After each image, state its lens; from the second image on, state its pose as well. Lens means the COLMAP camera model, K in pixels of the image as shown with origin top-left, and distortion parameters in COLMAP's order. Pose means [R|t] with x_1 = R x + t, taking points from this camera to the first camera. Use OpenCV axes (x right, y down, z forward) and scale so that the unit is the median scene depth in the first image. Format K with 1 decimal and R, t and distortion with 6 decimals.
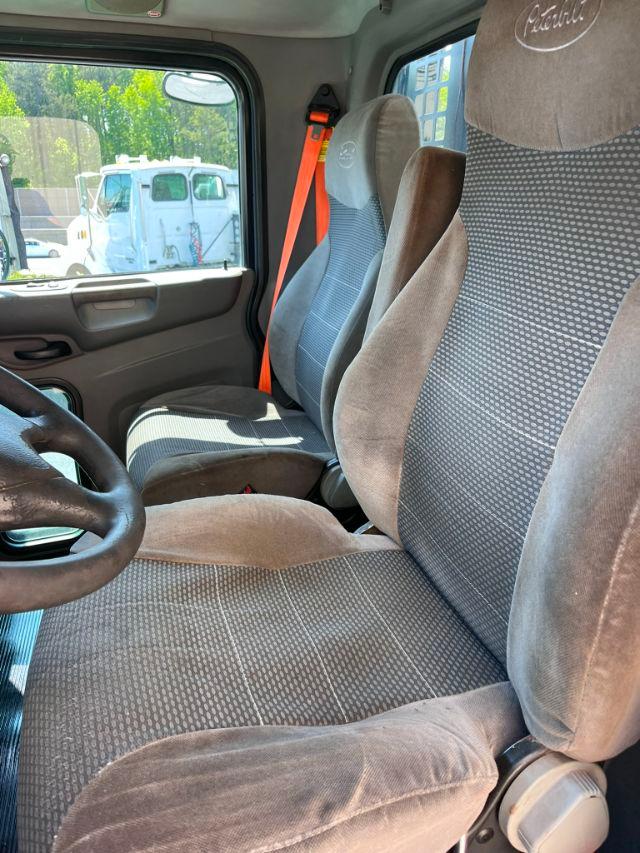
lens RADIAL K [[635.6, 0, 322.5], [0, 635.6, 420.4], [0, 0, 1]] dist [0.028735, -0.054883]
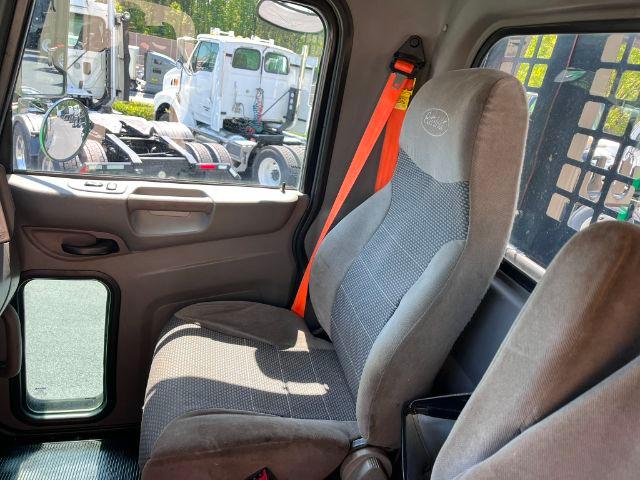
lens RADIAL K [[476.9, 0, 313.9], [0, 476.9, 235.9], [0, 0, 1]] dist [0.028735, -0.054883]
pose [[0.981866, 0.187414, -0.028543, -0.071765], [-0.187806, 0.982136, -0.011730, -0.177273], [0.025835, 0.016878, 0.999524, 0.247635]]
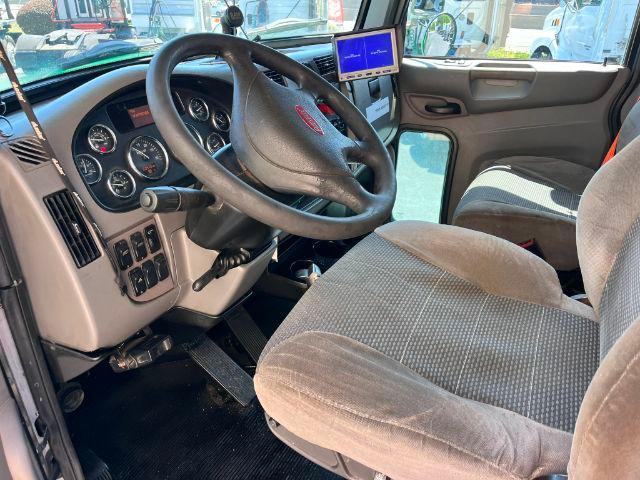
lens RADIAL K [[476.9, 0, 319.0], [0, 476.9, 237.9], [0, 0, 1]] dist [0.028735, -0.054883]
pose [[0.704257, 0.339710, -0.623393, 0.141390], [-0.246797, 0.940469, 0.233685, -0.014883], [0.665667, -0.010723, 0.746172, -0.007474]]
